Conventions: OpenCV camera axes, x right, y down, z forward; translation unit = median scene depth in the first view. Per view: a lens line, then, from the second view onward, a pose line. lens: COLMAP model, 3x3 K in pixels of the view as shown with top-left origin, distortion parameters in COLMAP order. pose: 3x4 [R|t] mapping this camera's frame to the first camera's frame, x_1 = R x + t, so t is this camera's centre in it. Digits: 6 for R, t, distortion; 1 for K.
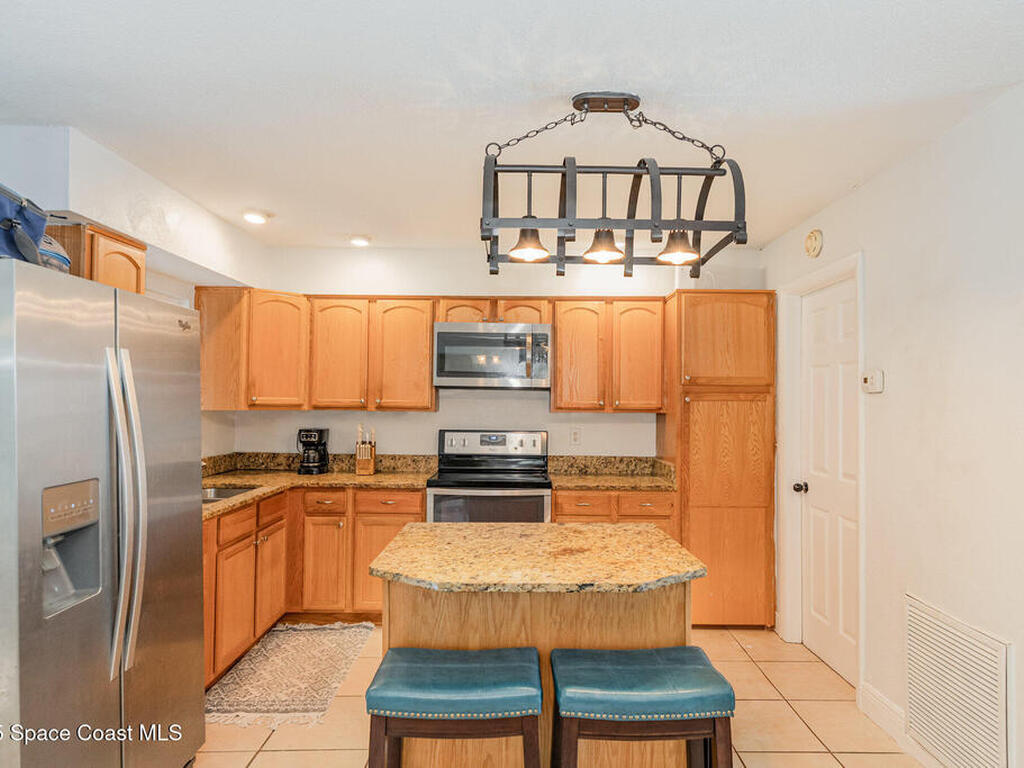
lens RADIAL K [[634.9, 0, 512.8], [0, 634.9, 391.6], [0, 0, 1]] dist [0.005547, 0.001969]
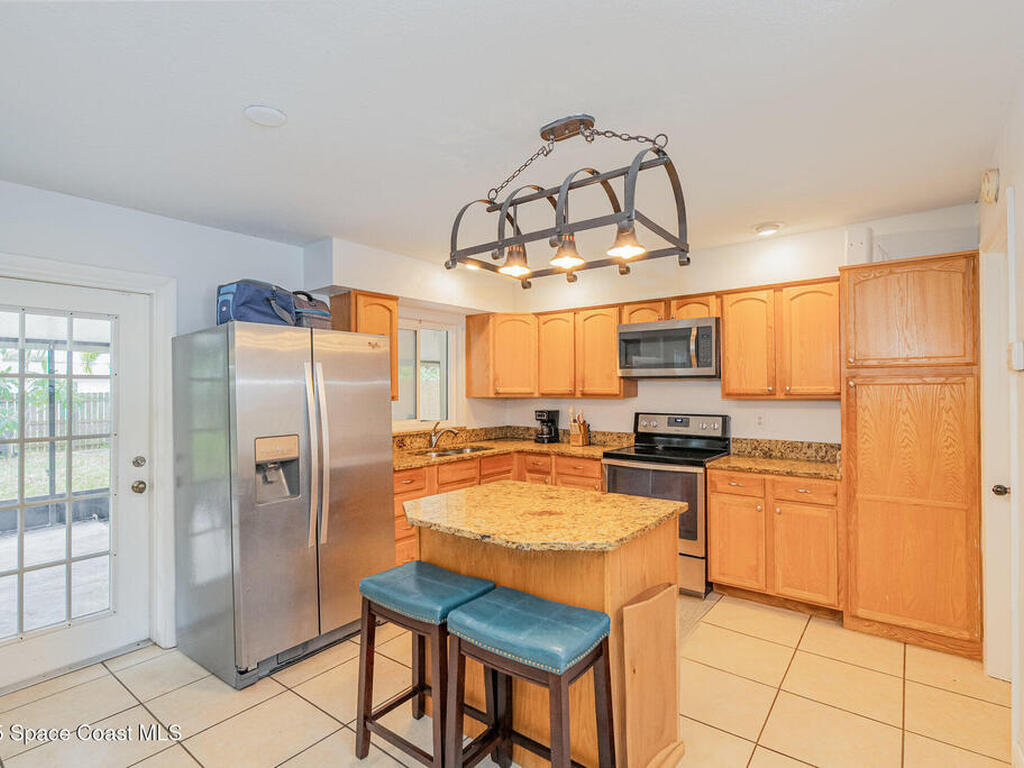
lens RADIAL K [[500.3, 0, 514.0], [0, 500.3, 387.8], [0, 0, 1]] dist [-0.002407, 0.000599]
pose [[0.792857, -0.014535, -0.609235, 0.304714], [0.021065, 0.999772, 0.003562, 0.004986], [0.609044, -0.015658, 0.792982, 0.106085]]
